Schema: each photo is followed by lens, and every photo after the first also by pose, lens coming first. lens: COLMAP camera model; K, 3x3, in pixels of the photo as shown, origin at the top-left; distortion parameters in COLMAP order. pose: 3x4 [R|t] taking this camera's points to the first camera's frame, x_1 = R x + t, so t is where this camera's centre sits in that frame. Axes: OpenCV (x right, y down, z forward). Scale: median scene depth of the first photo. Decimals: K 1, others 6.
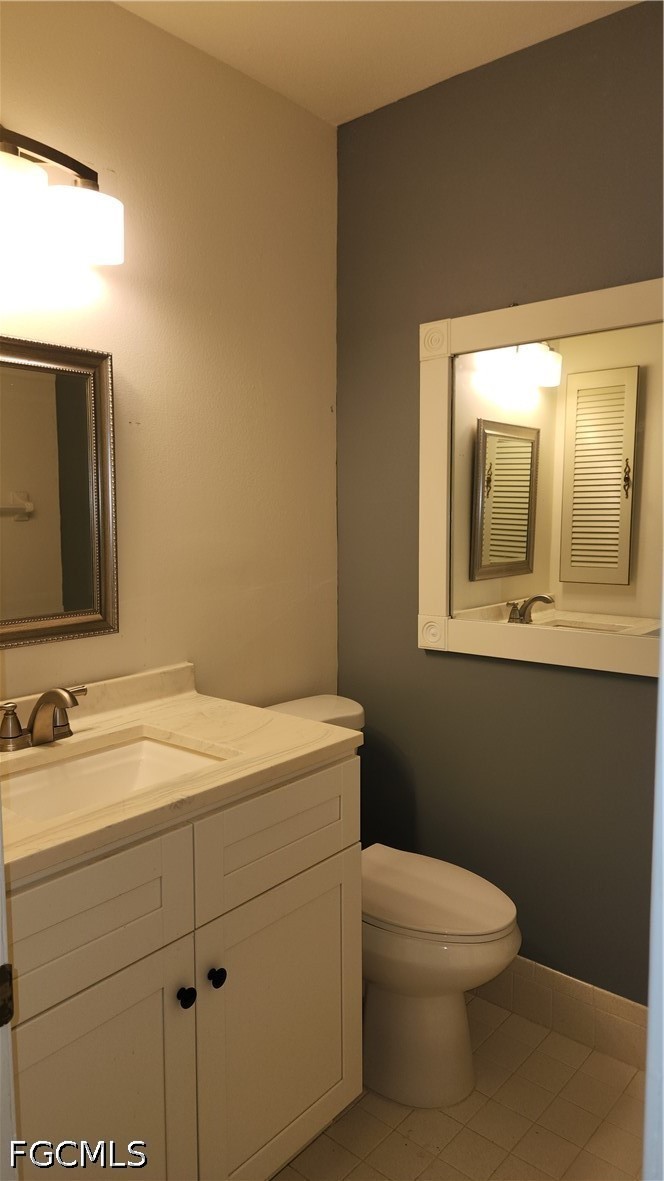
lens RADIAL K [[781.9, 0, 325.2], [0, 781.9, 593.5], [0, 0, 1]] dist [0.082907, -0.083034]
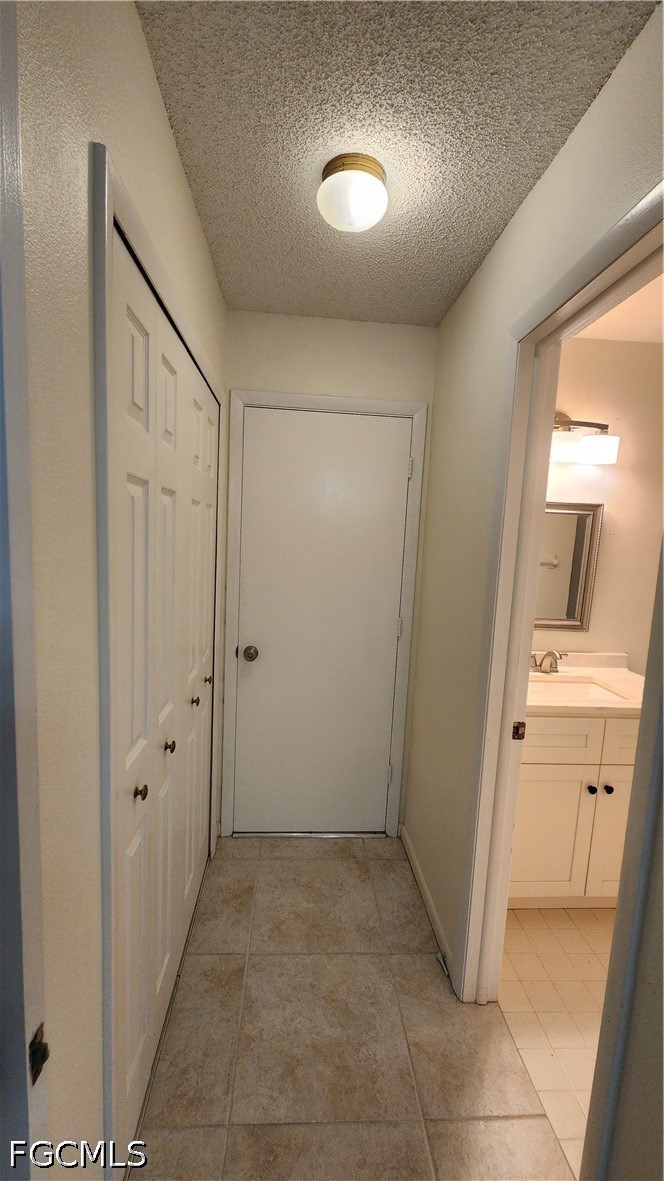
lens RADIAL K [[477.3, 0, 316.1], [0, 477.3, 594.4], [0, 0, 1]] dist [0.000161, -0.000073]
pose [[0.676900, 0.119179, -0.726363, 0.179889], [-0.122657, 0.991271, 0.048340, -0.025994], [0.725784, 0.056372, 0.685609, -0.465032]]
